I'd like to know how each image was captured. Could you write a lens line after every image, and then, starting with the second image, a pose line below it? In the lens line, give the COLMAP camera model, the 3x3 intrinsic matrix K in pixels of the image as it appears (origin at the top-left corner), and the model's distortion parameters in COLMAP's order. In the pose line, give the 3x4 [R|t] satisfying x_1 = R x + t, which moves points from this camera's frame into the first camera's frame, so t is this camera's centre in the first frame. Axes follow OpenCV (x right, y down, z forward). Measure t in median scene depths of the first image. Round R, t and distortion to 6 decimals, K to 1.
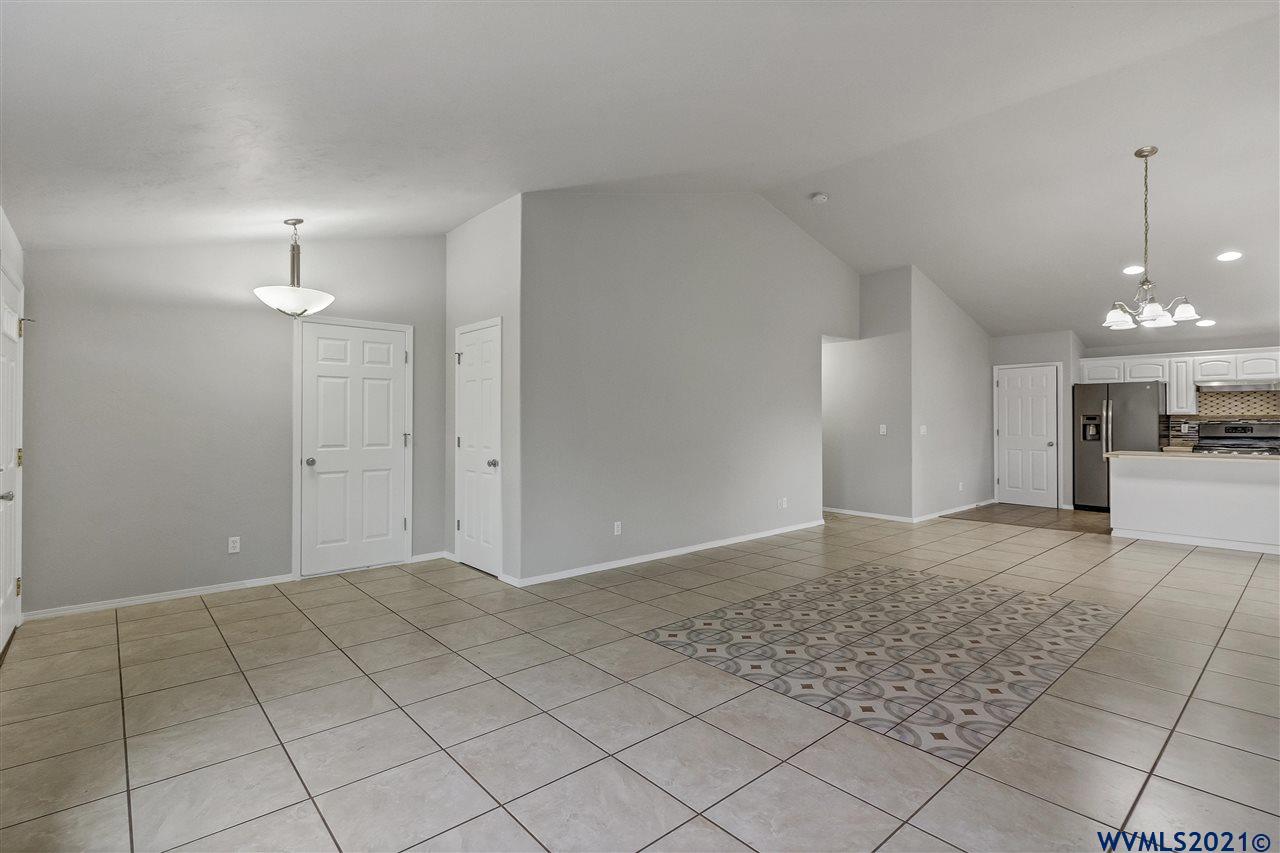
lens RADIAL K [[582.4, 0, 611.8], [0, 582.4, 419.2], [0, 0, 1]] dist [-0.001877, -0.001683]
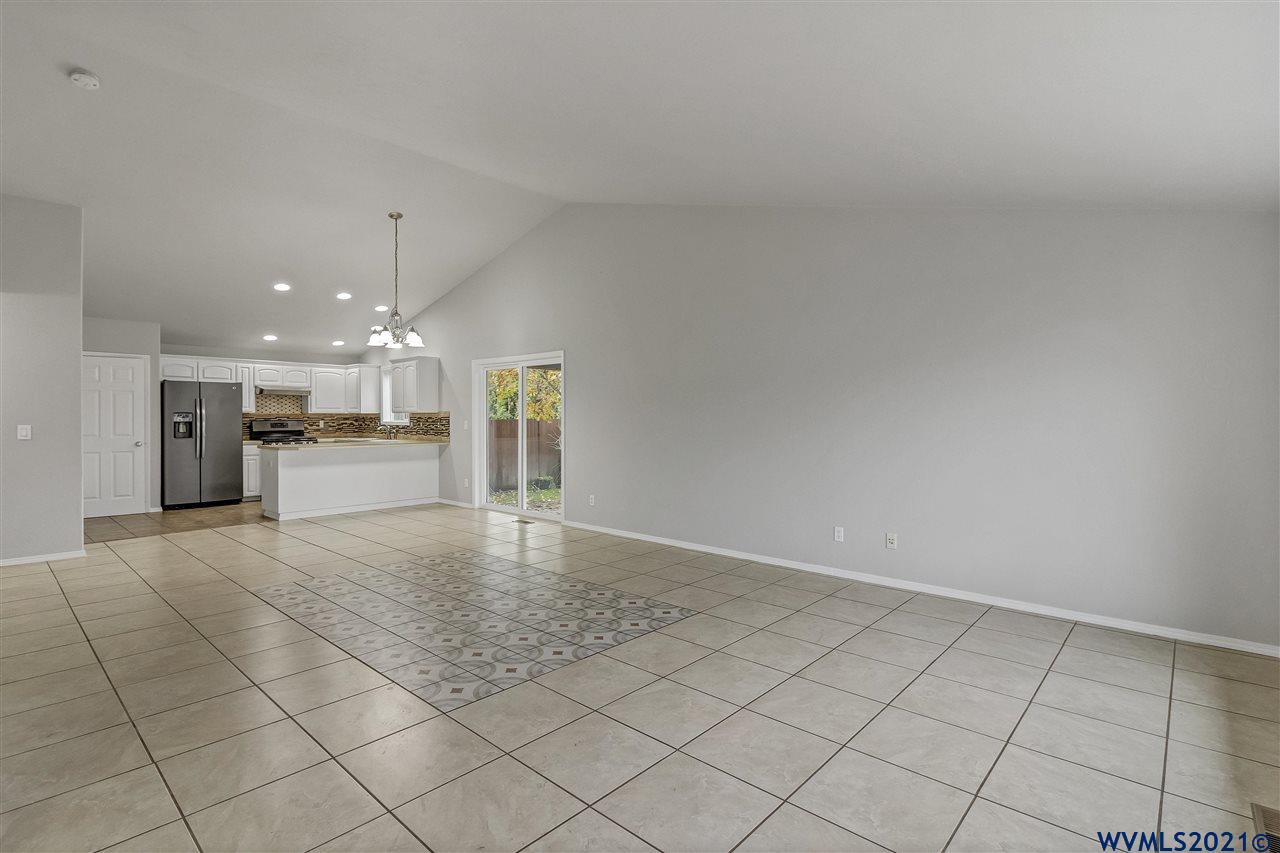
lens RADIAL K [[608.6, 0, 642.3], [0, 608.6, 422.4], [0, 0, 1]] dist [0.003135, 0.000236]
pose [[-0.113366, -0.009138, 0.993511, -0.336420], [-0.000059, 0.999958, 0.009191, -0.000271], [-0.993553, 0.000983, -0.113362, 0.381603]]
